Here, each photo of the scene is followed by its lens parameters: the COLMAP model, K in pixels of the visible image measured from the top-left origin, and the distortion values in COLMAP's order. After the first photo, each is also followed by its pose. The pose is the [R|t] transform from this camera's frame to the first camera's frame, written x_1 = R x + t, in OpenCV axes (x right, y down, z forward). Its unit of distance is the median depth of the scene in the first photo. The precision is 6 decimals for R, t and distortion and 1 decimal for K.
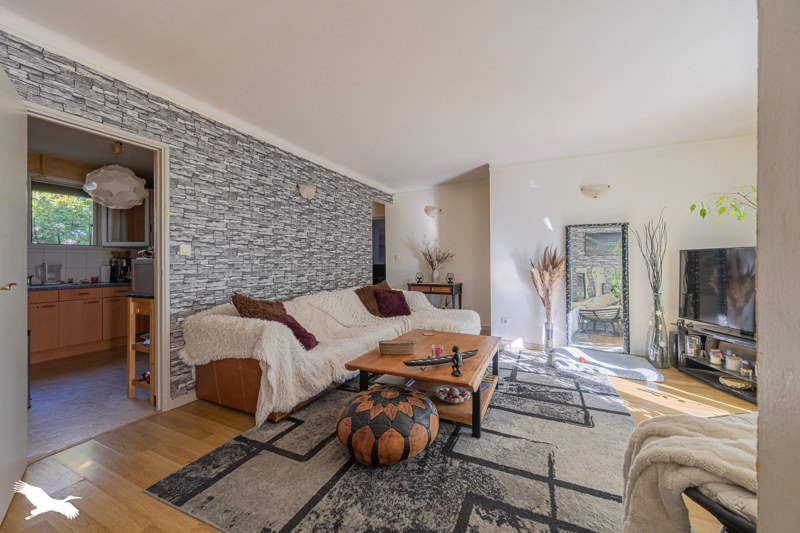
lens RADIAL K [[315.3, 0, 401.4], [0, 315.3, 262.3], [0, 0, 1]] dist [0.002642, 0.000279]
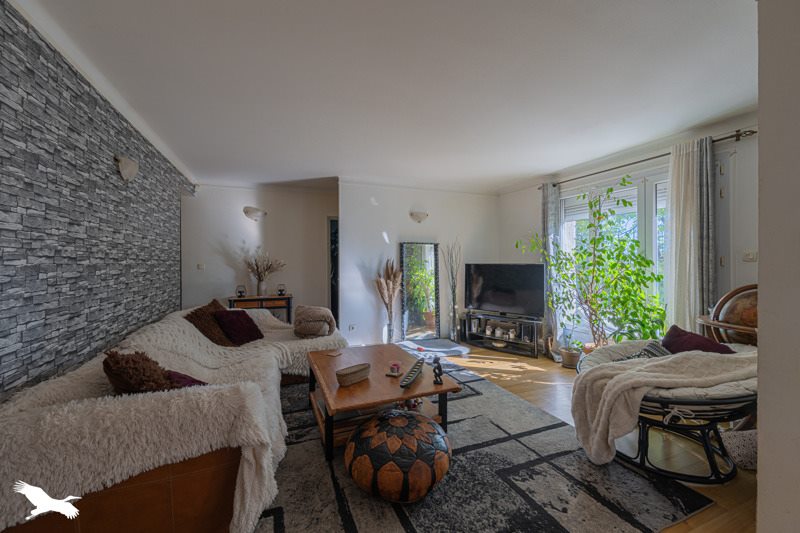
lens RADIAL K [[315.3, 0, 400.5], [0, 315.3, 263.3], [0, 0, 1]] dist [0.002642, 0.000279]
pose [[0.683461, -0.000914, 0.729986, -0.418526], [0.002035, 0.999998, -0.000653, -0.038341], [-0.729984, 0.001932, 0.683461, 0.189008]]
